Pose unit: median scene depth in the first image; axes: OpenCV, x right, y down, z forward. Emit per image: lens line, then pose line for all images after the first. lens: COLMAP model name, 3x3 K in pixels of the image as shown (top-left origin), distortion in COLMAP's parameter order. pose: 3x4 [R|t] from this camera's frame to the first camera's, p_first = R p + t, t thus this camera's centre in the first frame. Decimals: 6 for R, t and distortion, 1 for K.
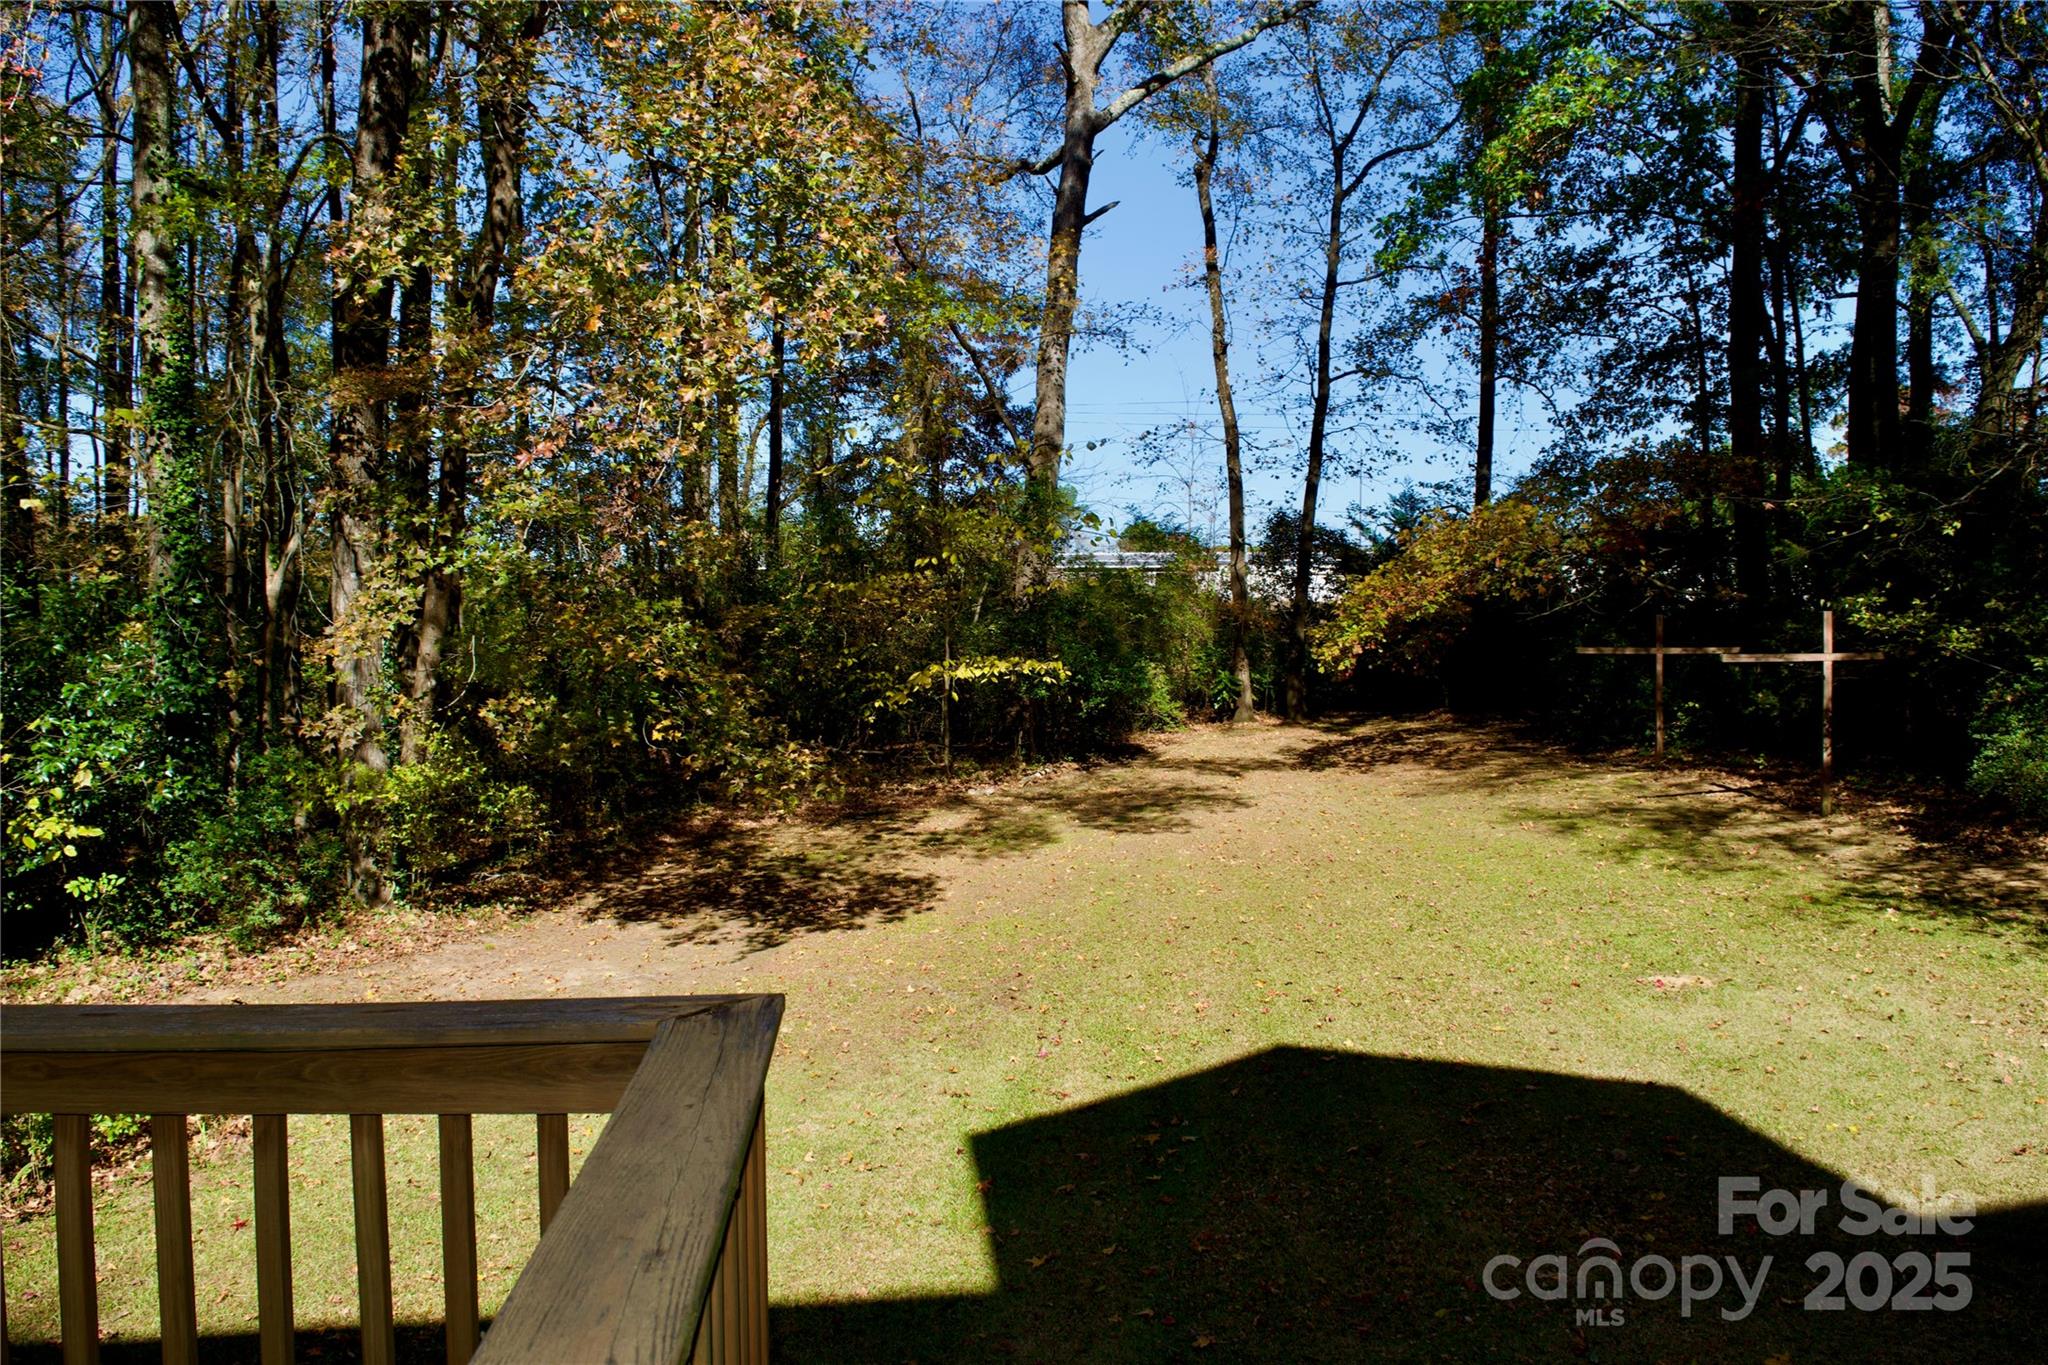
lens RADIAL K [[1617.7, 0, 1029.5], [0, 1617.7, 677.5], [0, 0, 1]] dist [-0.059732, 0.005589]
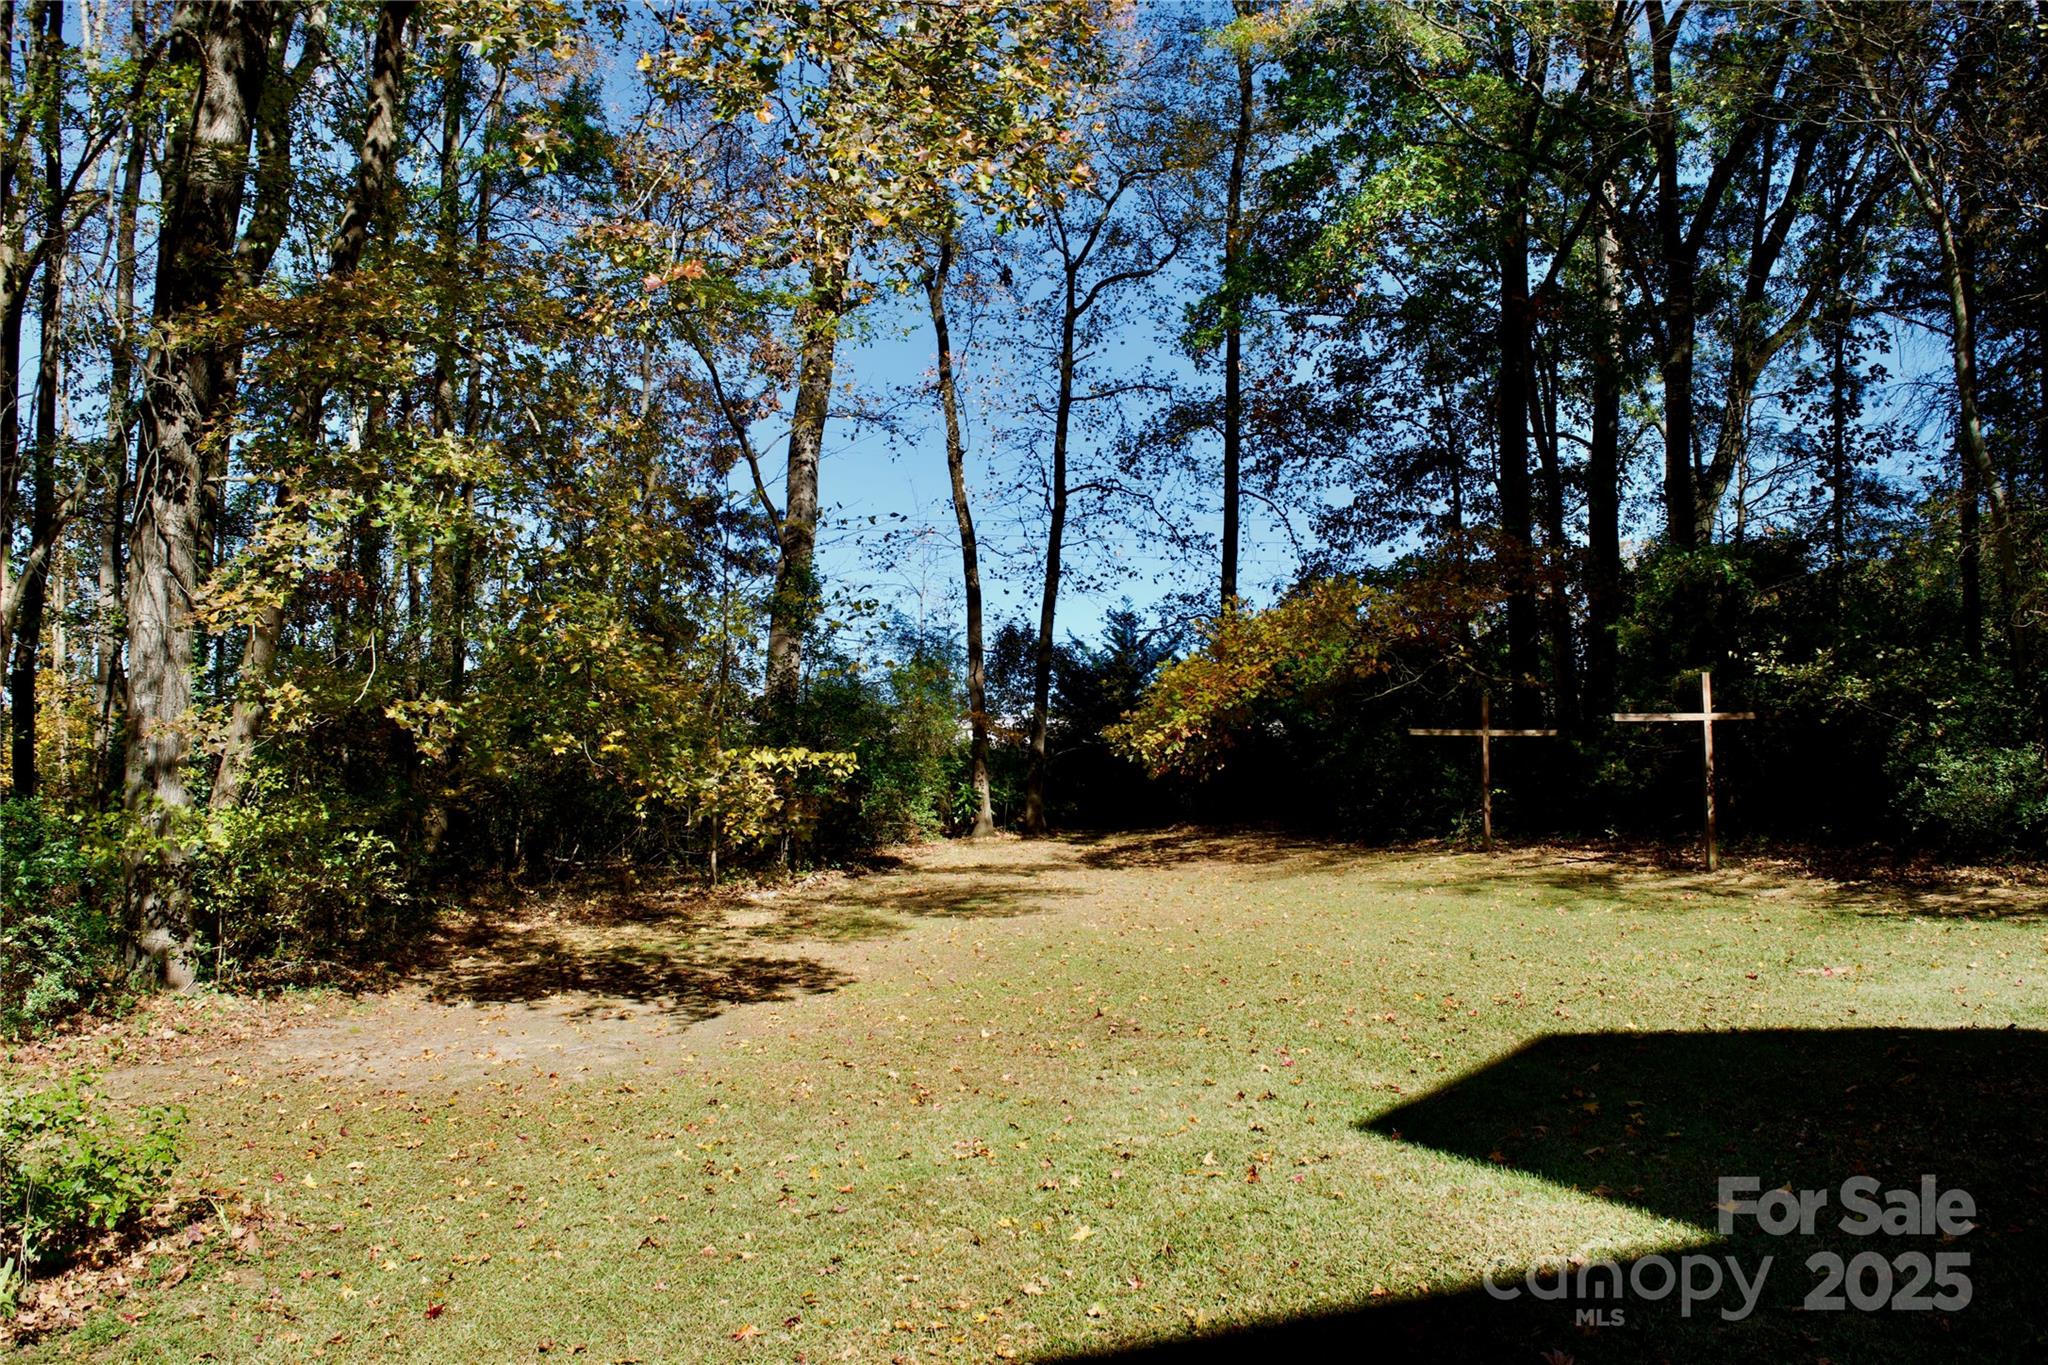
lens RADIAL K [[1617.7, 0, 1022.3], [0, 1617.7, 689.1], [0, 0, 1]] dist [-0.059732, 0.005589]
pose [[0.966454, 0.019946, 0.256064, -0.100276], [0.005117, 0.995287, -0.096840, 0.035377], [-0.256789, 0.094901, 0.961797, 0.062092]]
